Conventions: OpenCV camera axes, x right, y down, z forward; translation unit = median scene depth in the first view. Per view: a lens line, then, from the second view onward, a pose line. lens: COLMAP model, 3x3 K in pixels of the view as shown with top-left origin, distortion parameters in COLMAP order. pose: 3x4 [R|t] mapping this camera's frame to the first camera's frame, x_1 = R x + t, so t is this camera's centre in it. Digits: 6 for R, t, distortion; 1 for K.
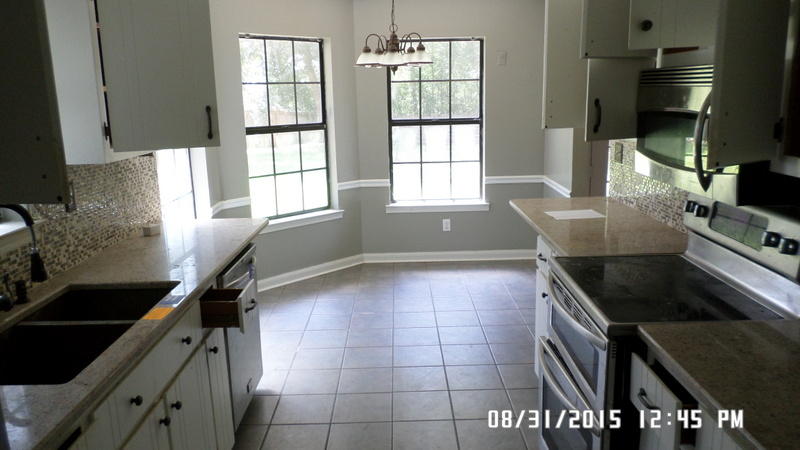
lens RADIAL K [[606.8, 0, 395.8], [0, 606.8, 223.4], [0, 0, 1]] dist [0.006360, -0.013685]
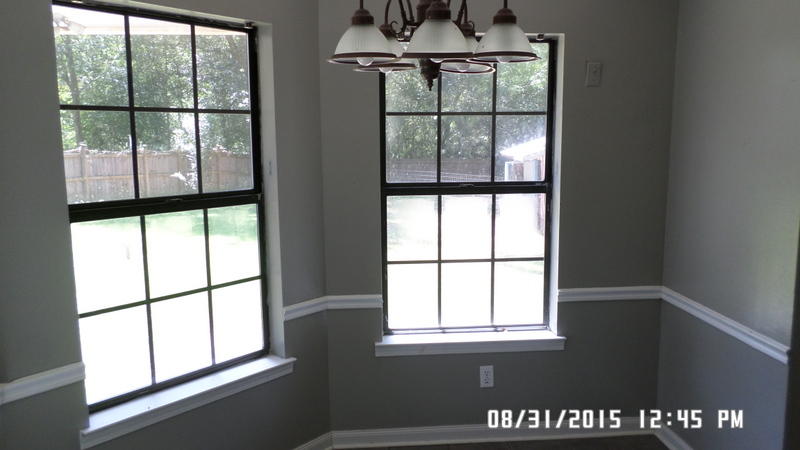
lens RADIAL K [[606.8, 0, 403.0], [0, 606.8, 226.8], [0, 0, 1]] dist [0.006360, -0.013685]
pose [[0.995552, 0.002321, 0.094182, -0.043525], [0.003912, 0.997816, -0.065945, -0.098286], [-0.094129, 0.066020, 0.993369, 0.472750]]
